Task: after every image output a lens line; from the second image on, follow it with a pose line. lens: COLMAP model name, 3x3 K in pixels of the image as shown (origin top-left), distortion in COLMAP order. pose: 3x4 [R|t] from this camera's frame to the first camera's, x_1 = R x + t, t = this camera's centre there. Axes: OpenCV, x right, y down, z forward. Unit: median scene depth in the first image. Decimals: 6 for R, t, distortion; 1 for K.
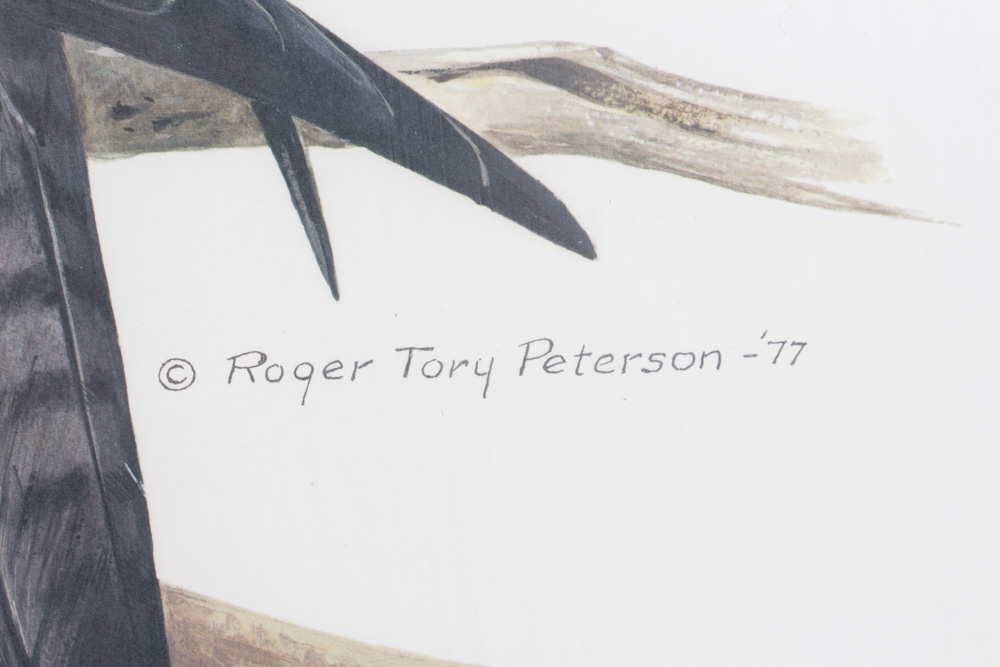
lens RADIAL K [[1300.8, 0, 500.5], [0, 1300.8, 332.9], [0, 0, 1]] dist [-0.004263, 0.000000]
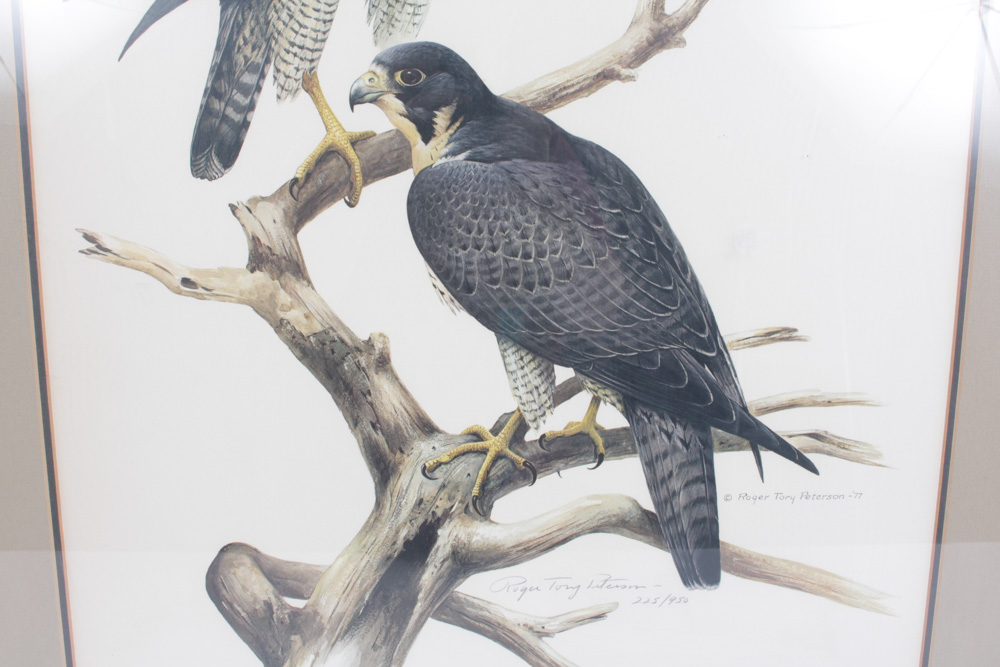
lens RADIAL K [[666.5, 0, 491.4], [0, 666.5, 333.7], [0, 0, 1]] dist [-0.006281, 0.009652]
pose [[0.999407, 0.033940, -0.005827, -1.093294], [-0.033152, 0.994038, 0.103868, -0.764406], [0.009318, -0.103613, 0.994574, -1.300686]]
